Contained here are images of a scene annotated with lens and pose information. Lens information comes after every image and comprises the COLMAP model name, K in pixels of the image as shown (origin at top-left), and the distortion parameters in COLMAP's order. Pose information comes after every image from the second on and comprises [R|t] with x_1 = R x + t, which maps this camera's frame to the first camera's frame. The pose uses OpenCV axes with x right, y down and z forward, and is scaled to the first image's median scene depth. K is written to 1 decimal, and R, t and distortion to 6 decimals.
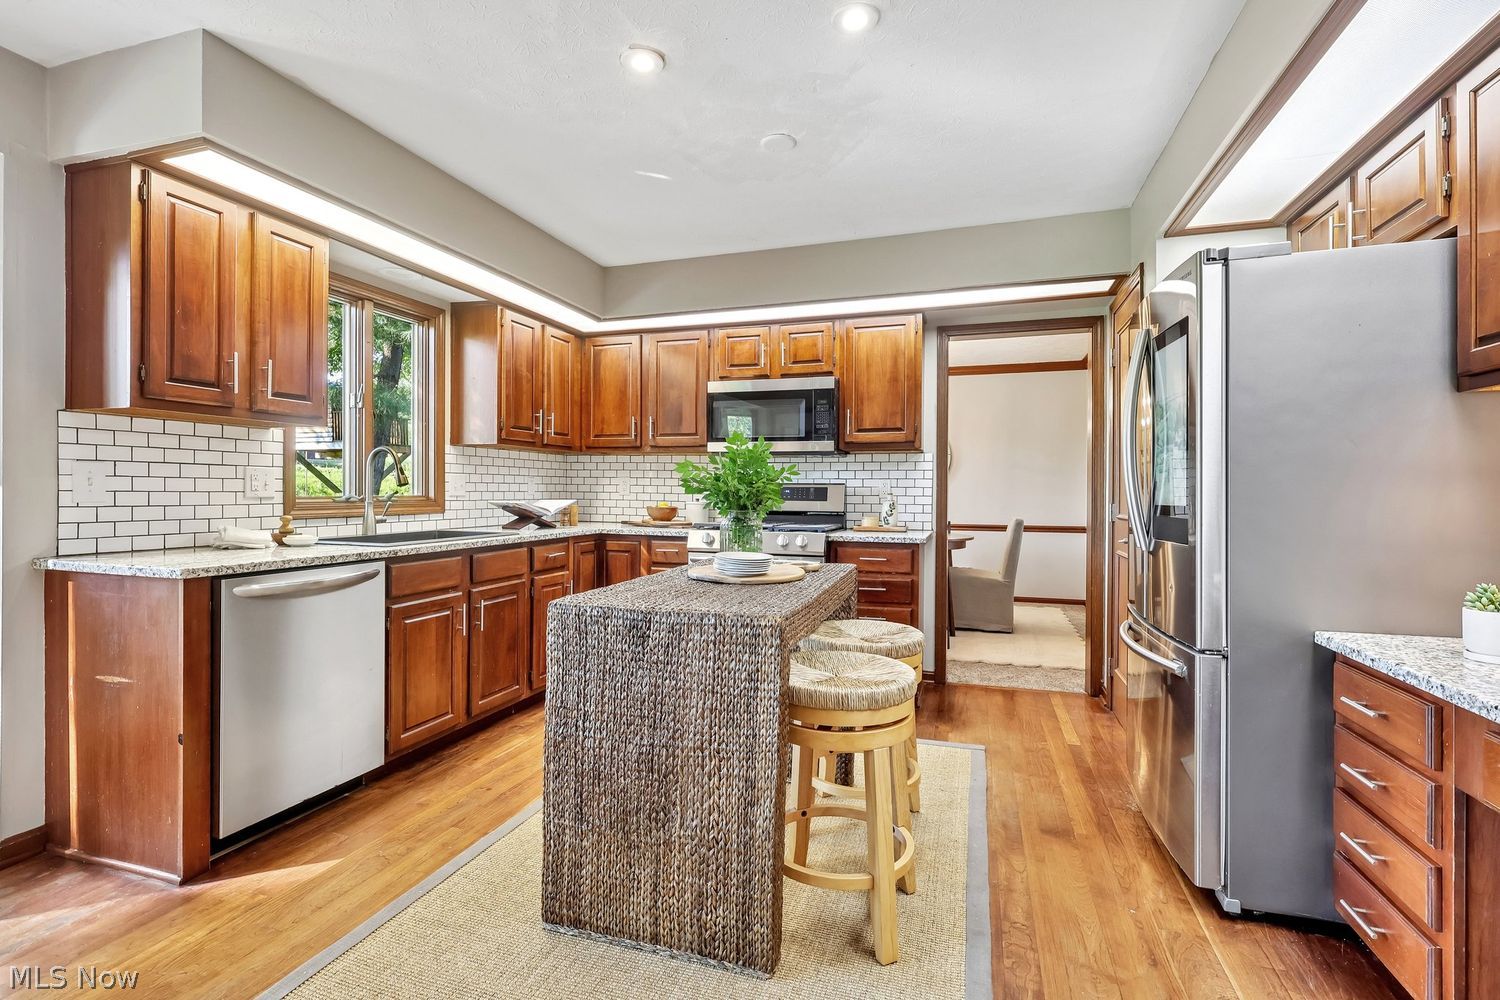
lens RADIAL K [[708.9, 0, 749.1], [0, 708.9, 497.9], [0, 0, 1]] dist [0.002160, 0.000905]
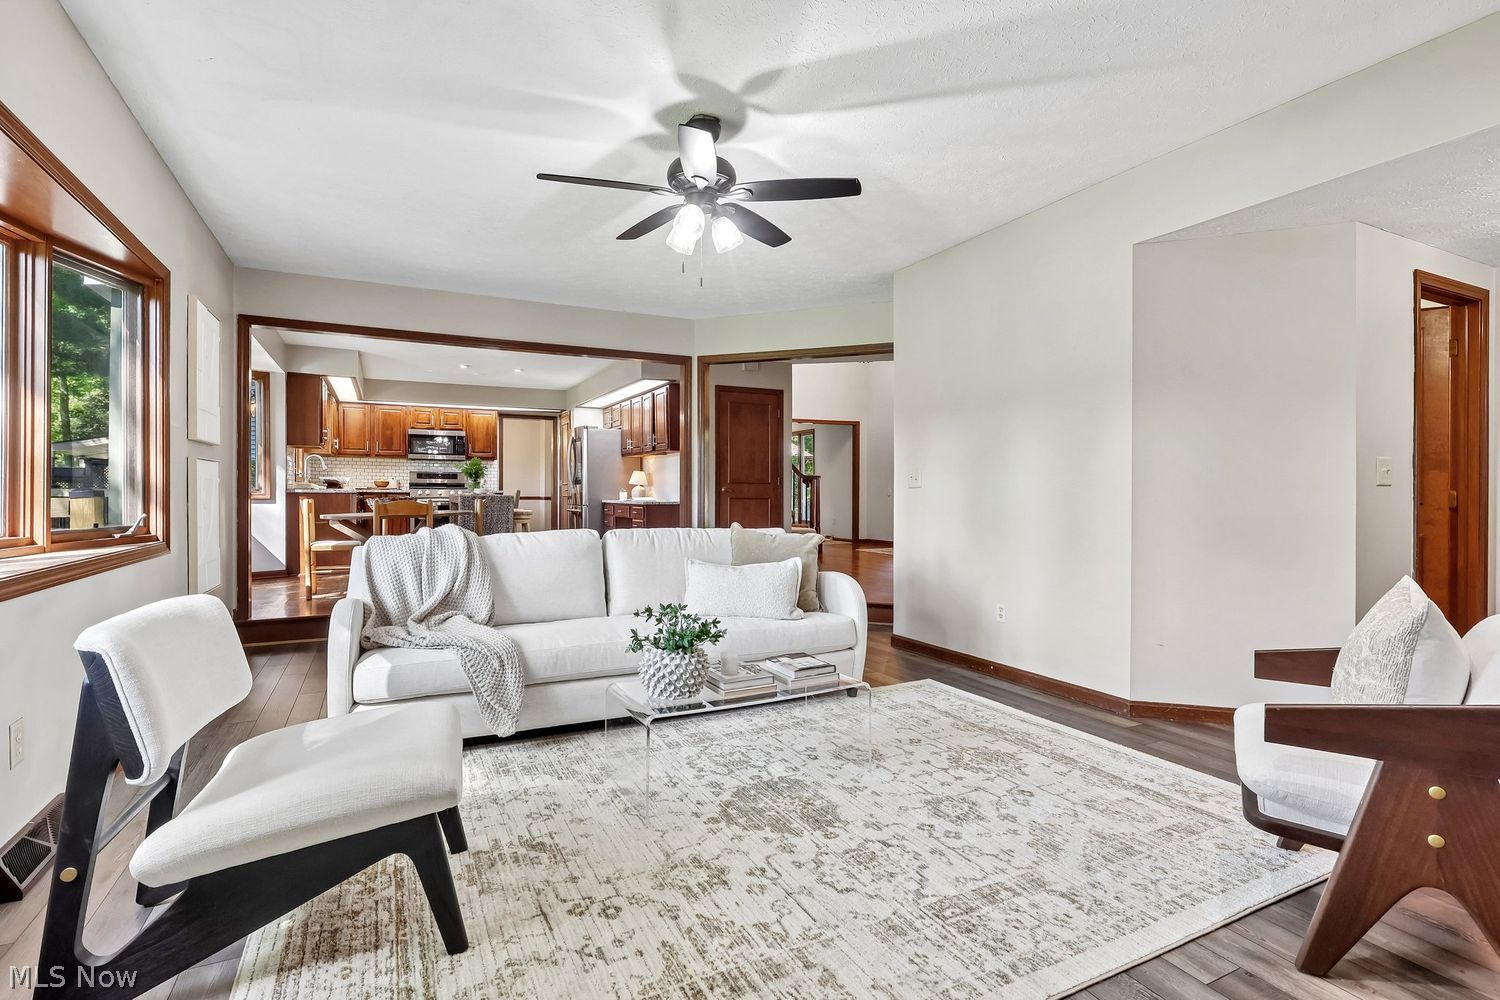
lens RADIAL K [[724.2, 0, 745.5], [0, 724.2, 498.2], [0, 0, 1]] dist [0.003621, 0.001094]
pose [[0.713447, -0.008028, 0.700663, -1.020974], [0.003407, 0.999962, 0.007988, 0.057599], [-0.700701, -0.003312, 0.713448, -1.645580]]
